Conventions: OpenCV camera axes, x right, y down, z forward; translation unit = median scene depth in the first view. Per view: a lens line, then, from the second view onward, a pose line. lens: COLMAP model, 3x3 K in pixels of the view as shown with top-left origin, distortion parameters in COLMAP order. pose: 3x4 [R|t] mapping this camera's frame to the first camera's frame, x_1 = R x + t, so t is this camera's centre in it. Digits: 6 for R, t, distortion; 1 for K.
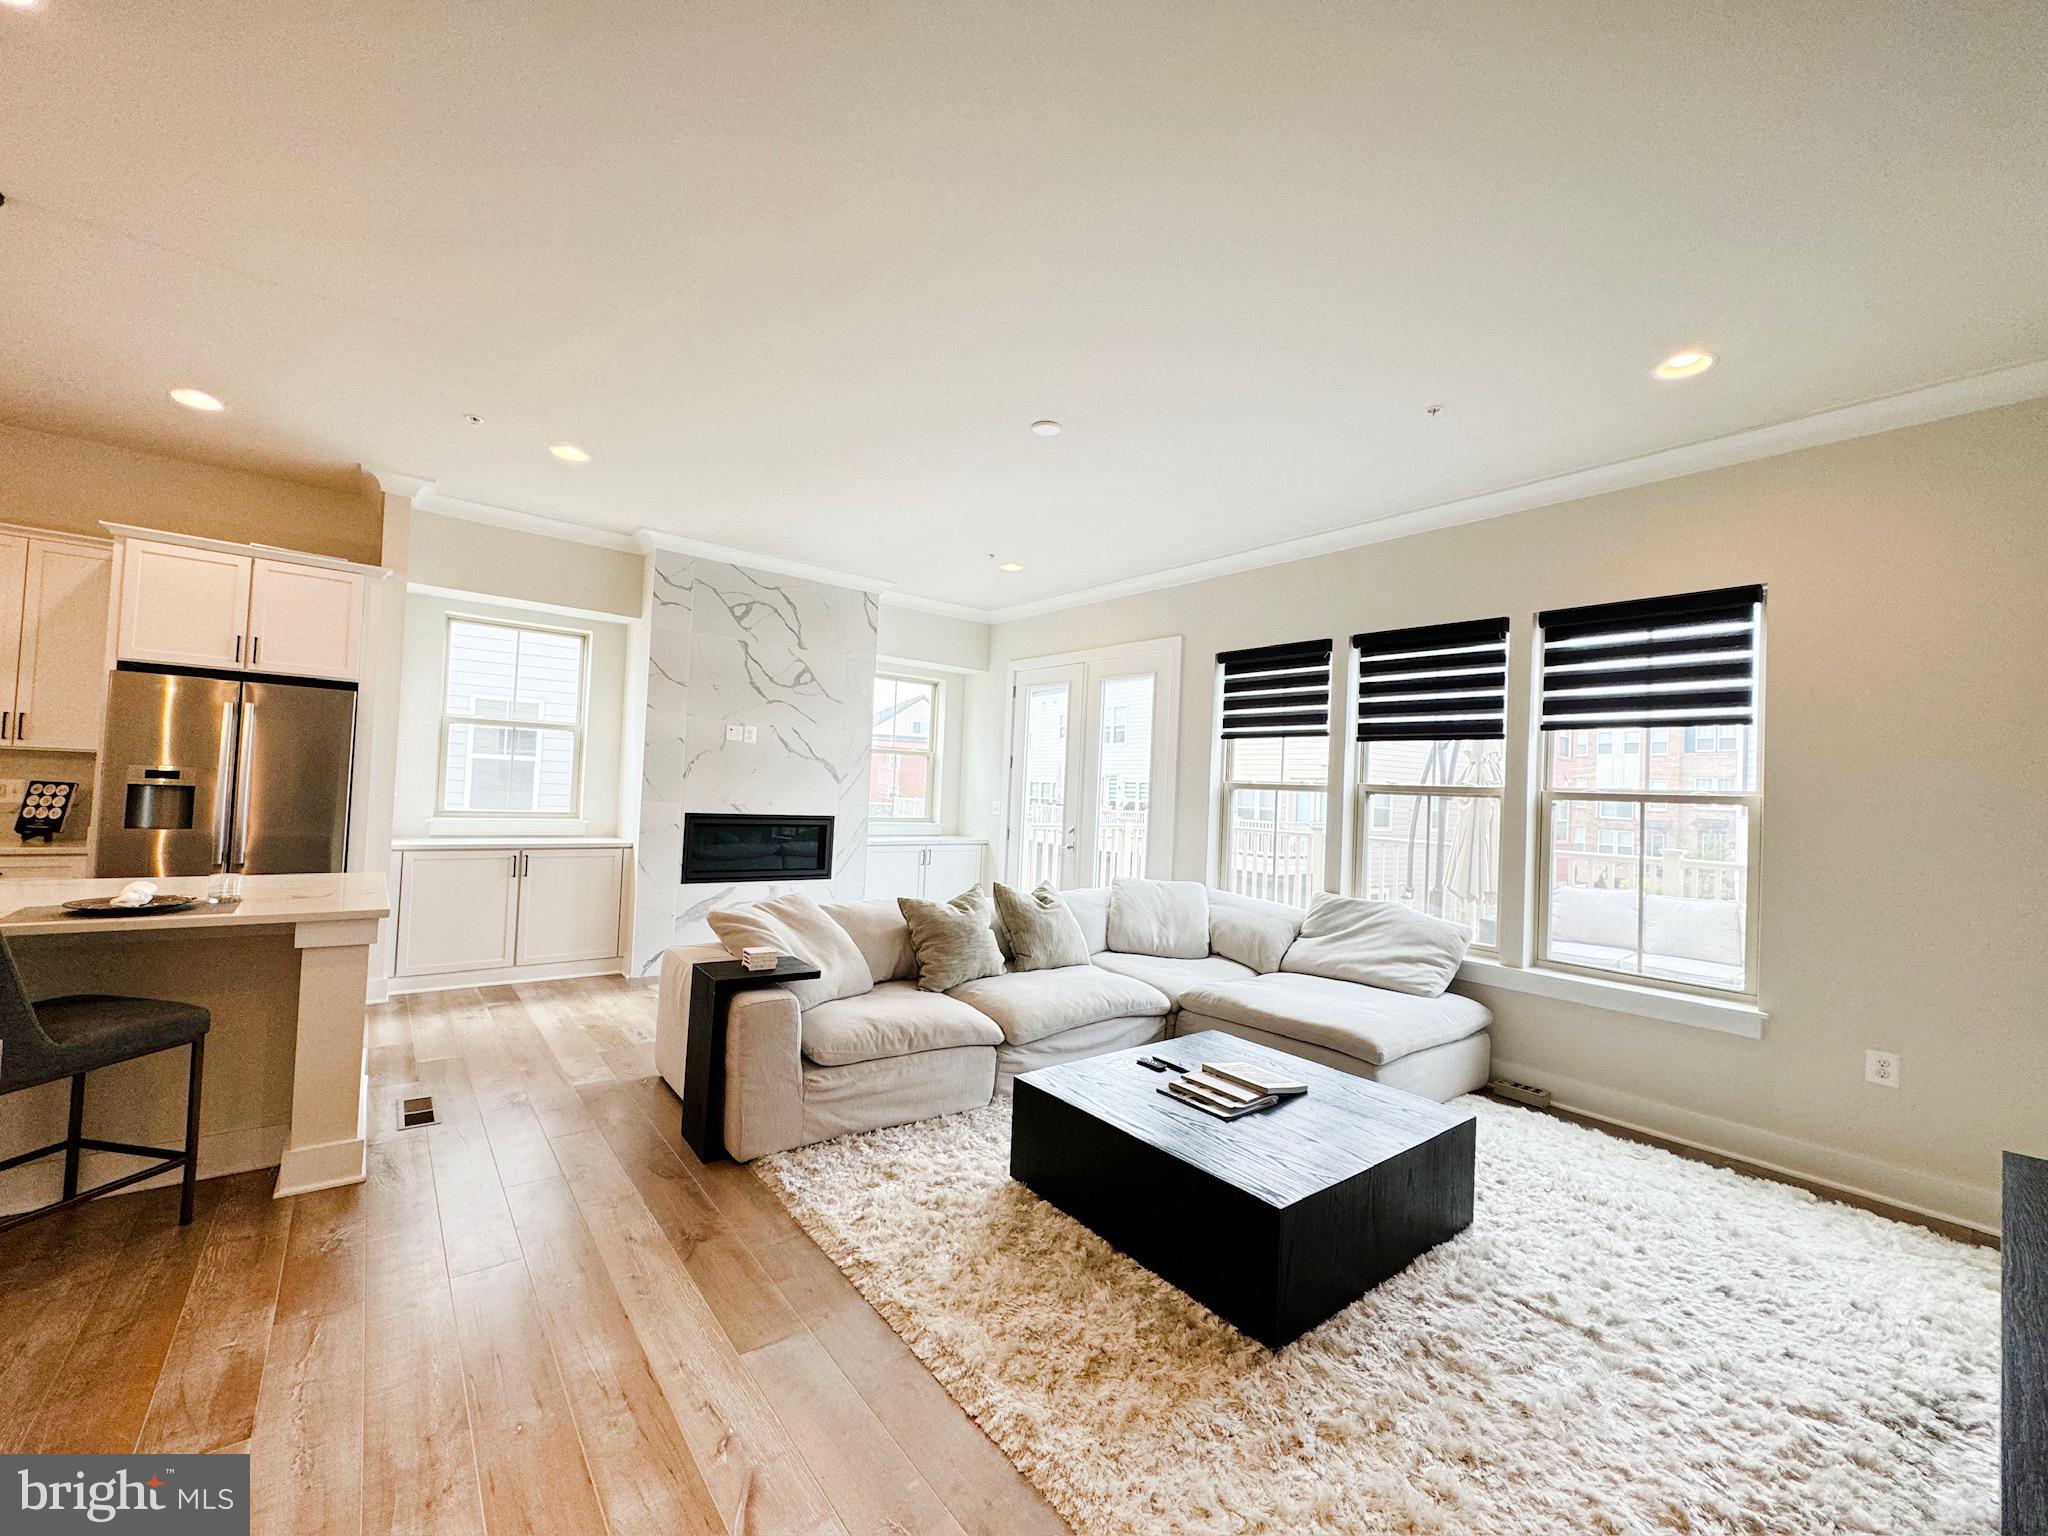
lens RADIAL K [[813.7, 0, 1024.0], [0, 813.7, 768.0], [0, 0, 1]] dist [-0.000872, 0.000908]
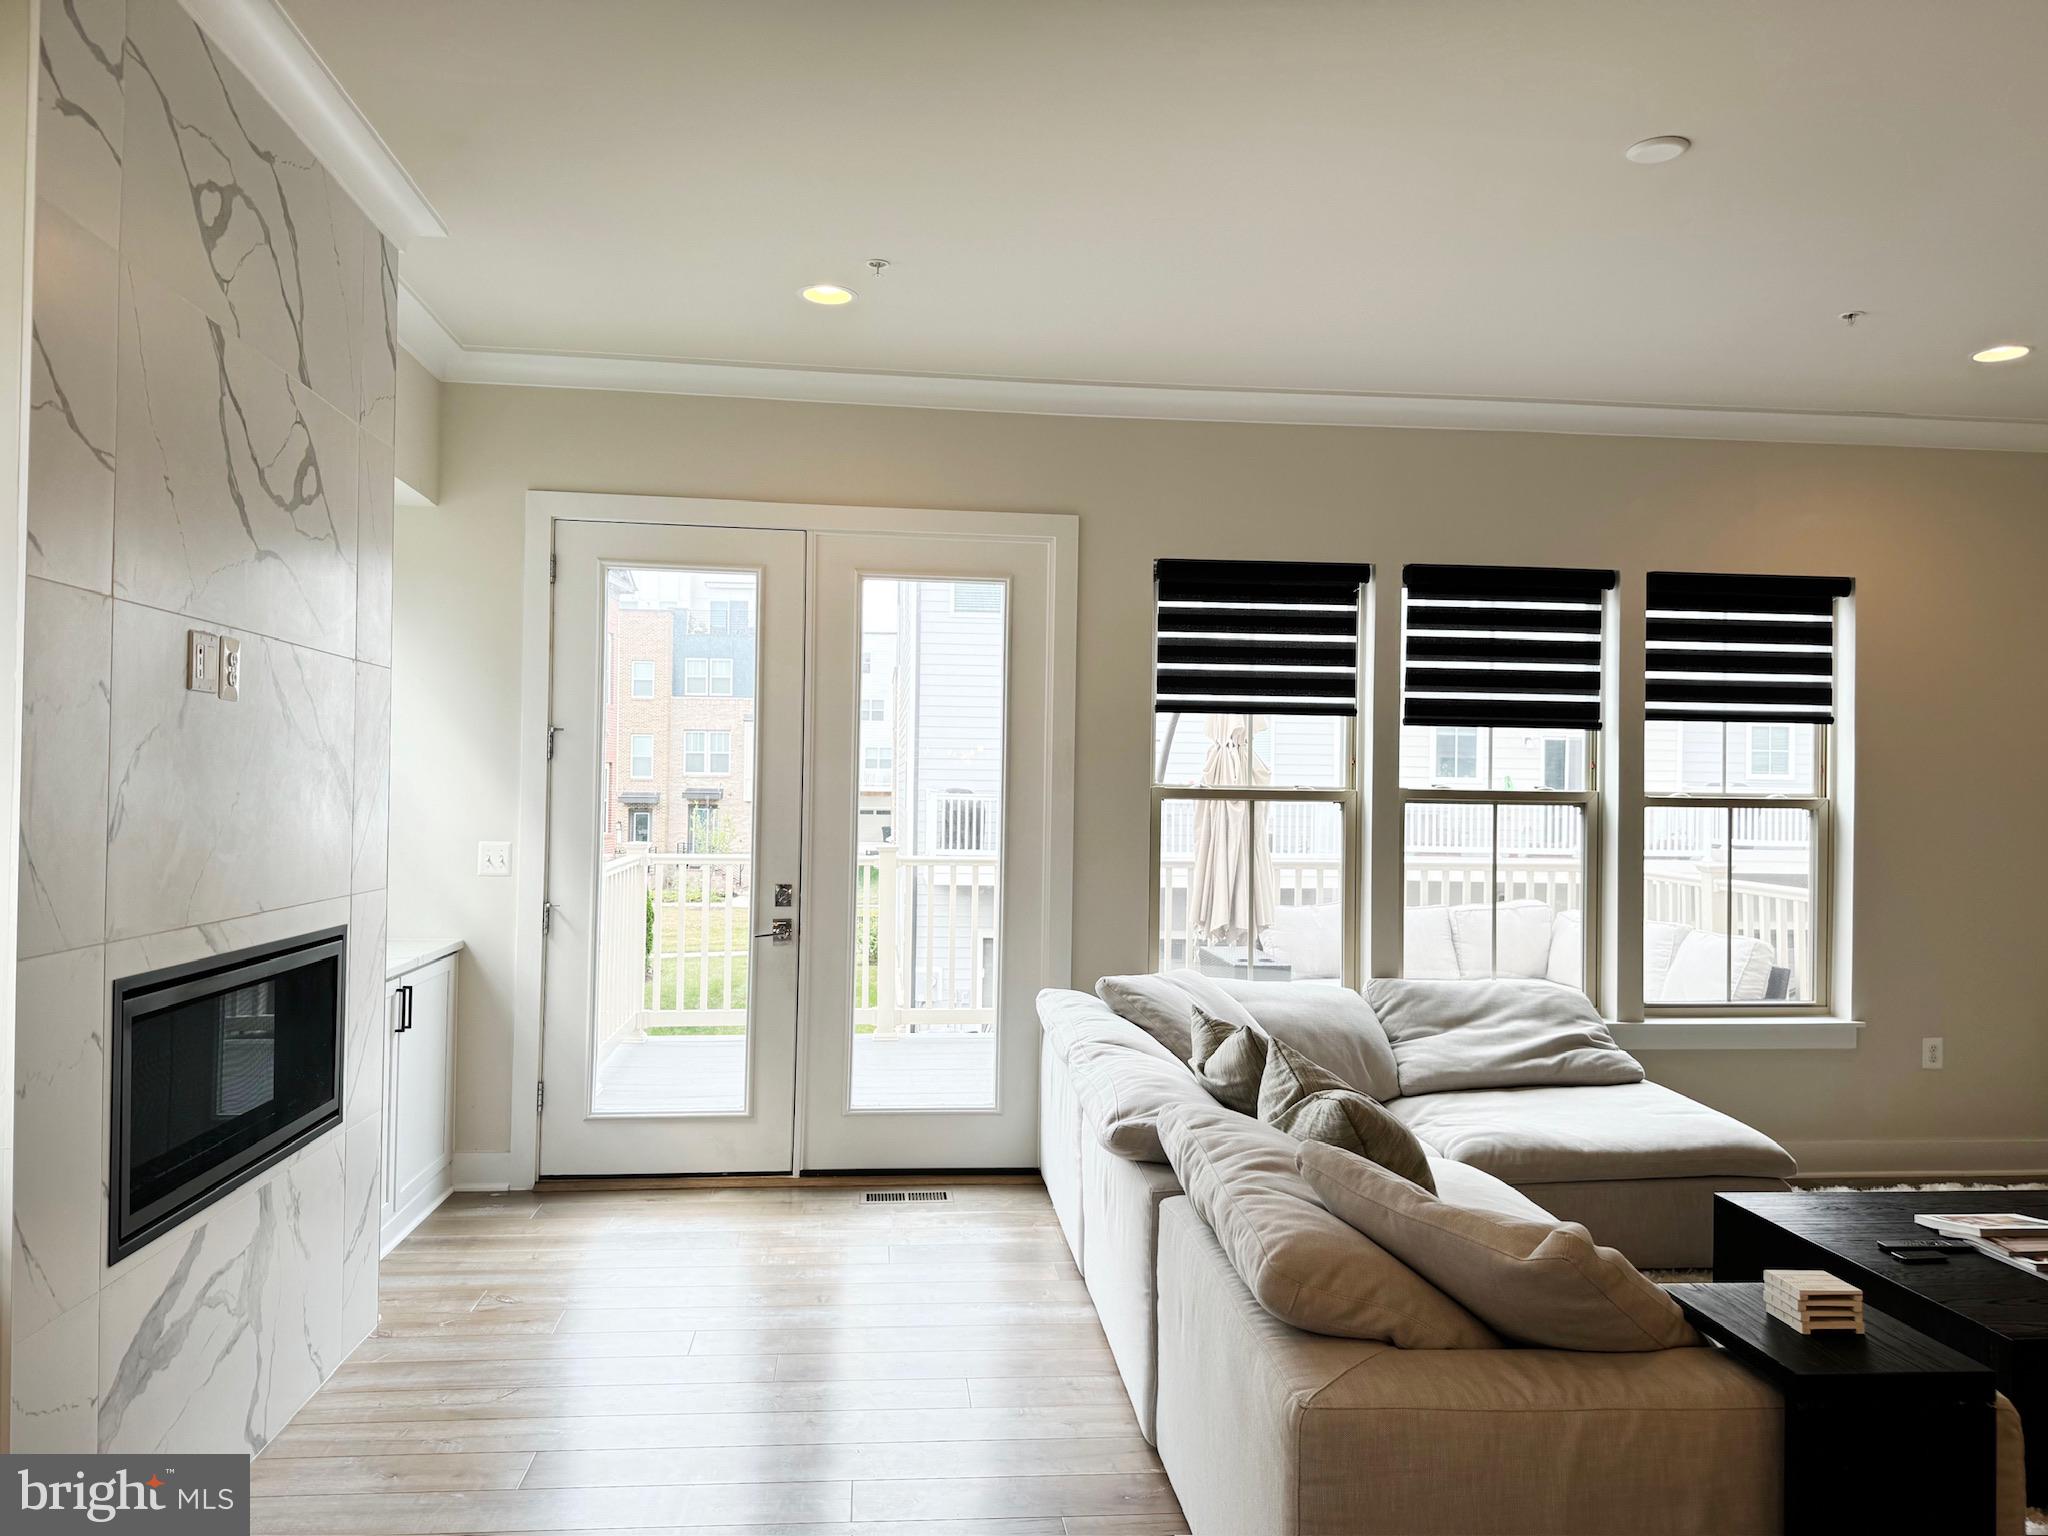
lens RADIAL K [[1466.0, 0, 1020.4], [0, 1466.0, 785.4], [0, 0, 1]] dist [0.046162, -0.057278]
pose [[0.545138, -0.017820, 0.838157, -0.813841], [-0.010661, 0.999546, 0.028186, -0.014997], [-0.838279, -0.024301, 0.544700, 0.643682]]
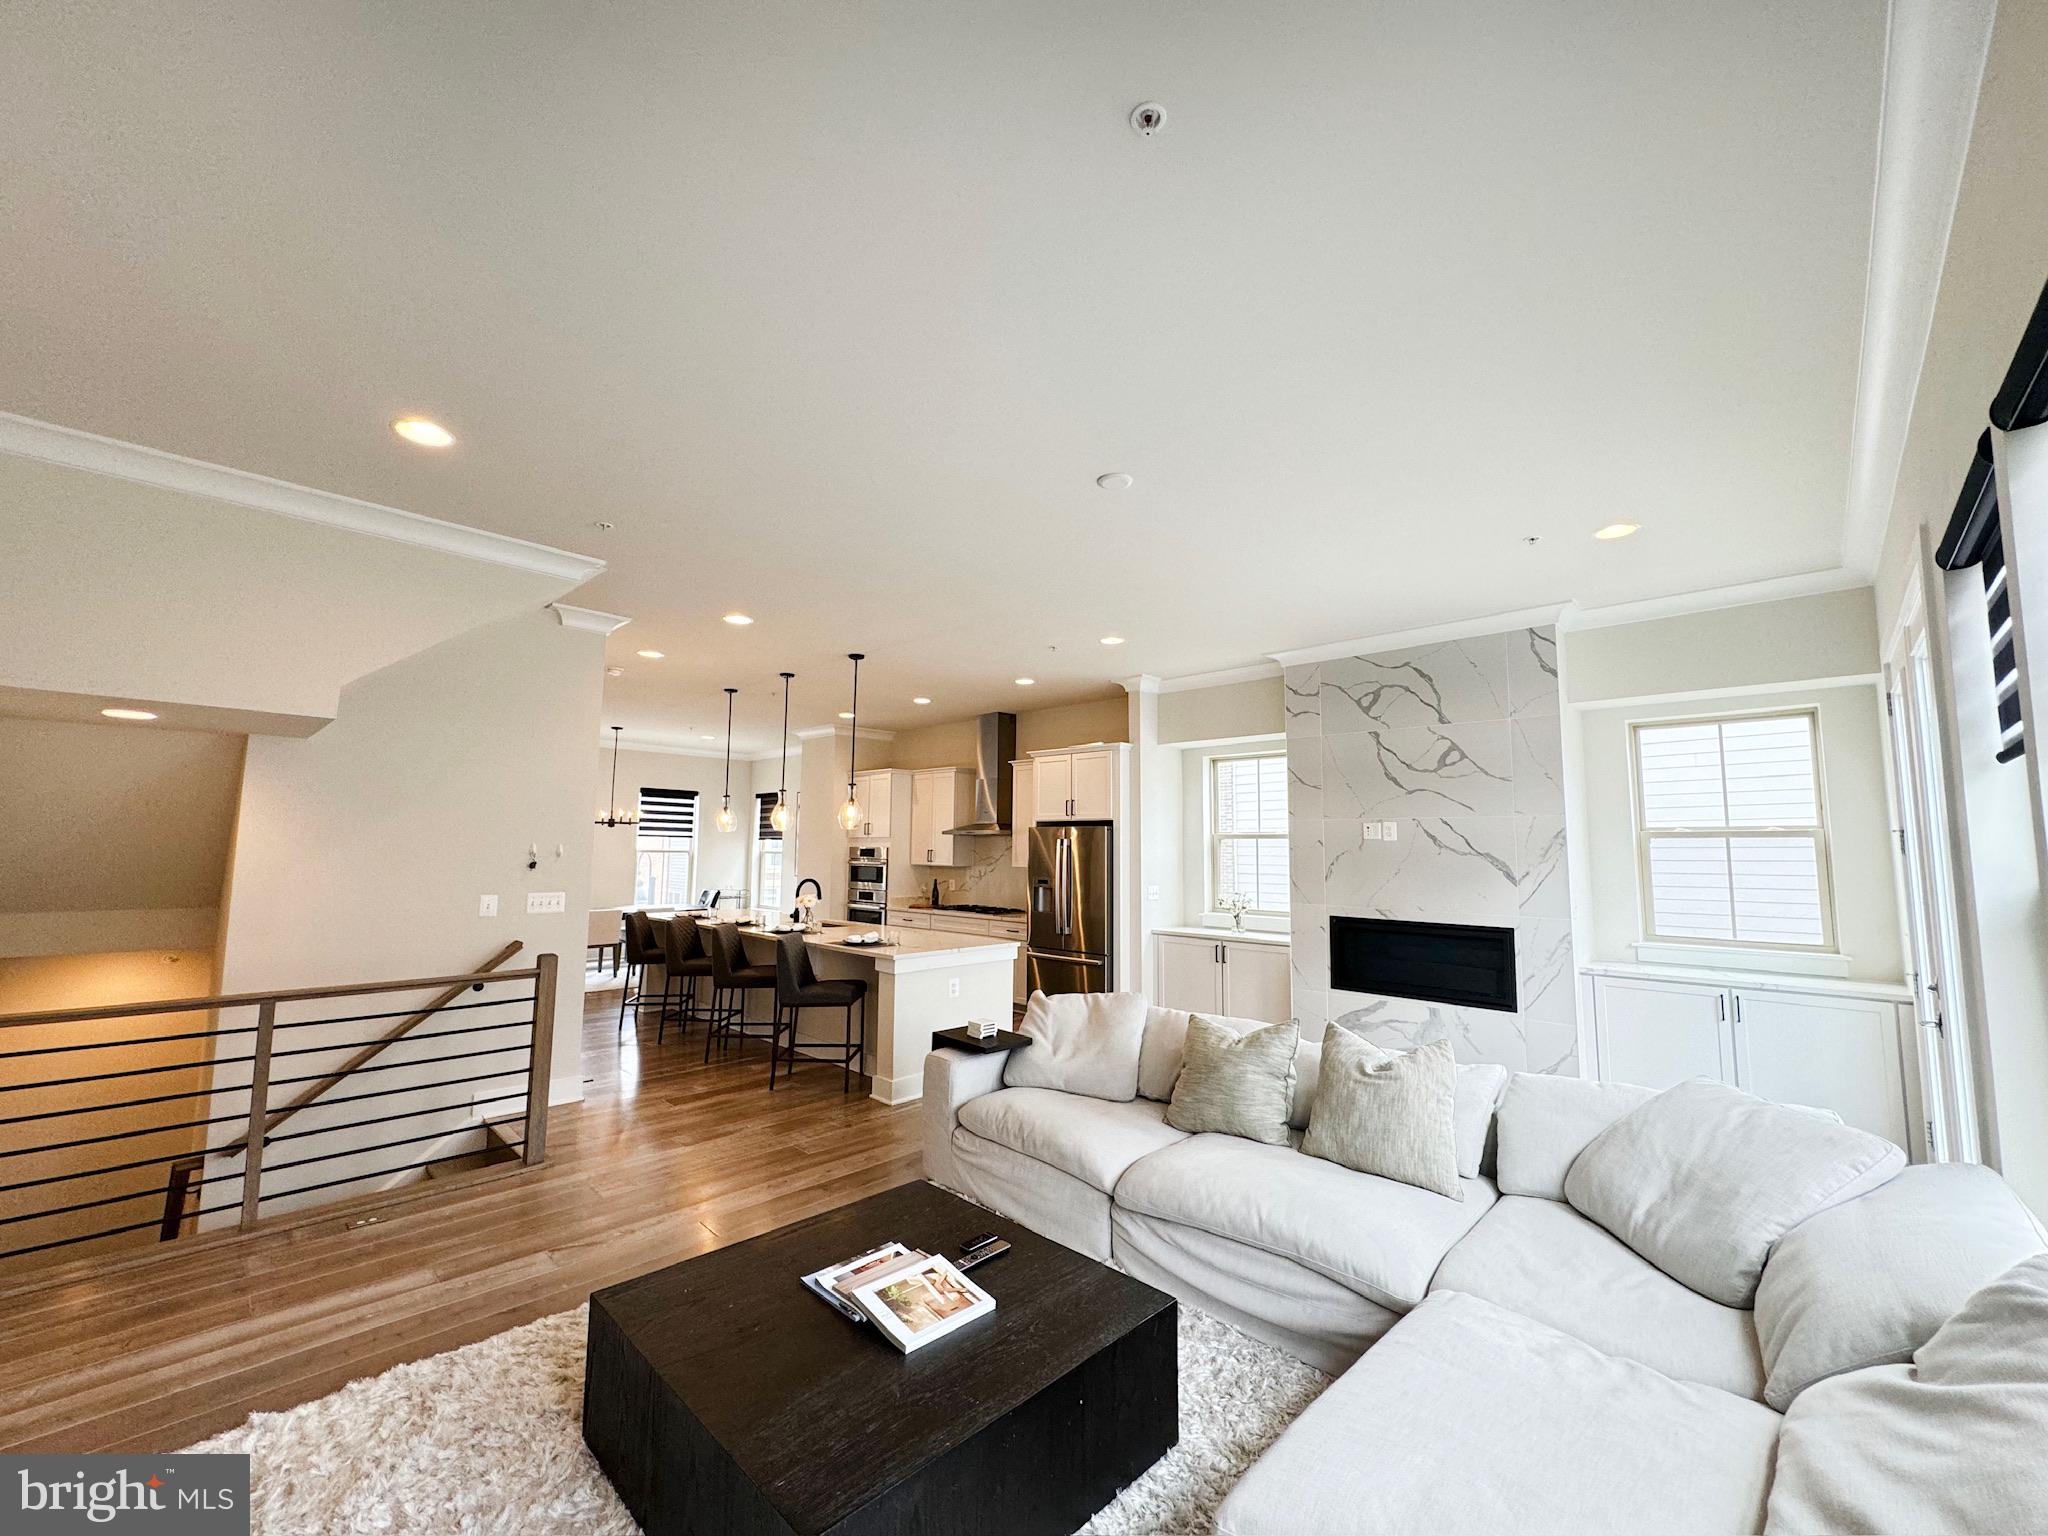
lens RADIAL K [[813.7, 0, 1024.0], [0, 813.7, 768.0], [0, 0, 1]] dist [-0.000872, 0.000908]
pose [[0.122738, -0.144952, -0.981797, 0.669899], [0.020431, 0.989436, -0.143525, 0.014273], [0.992229, -0.002443, 0.124403, 0.631417]]
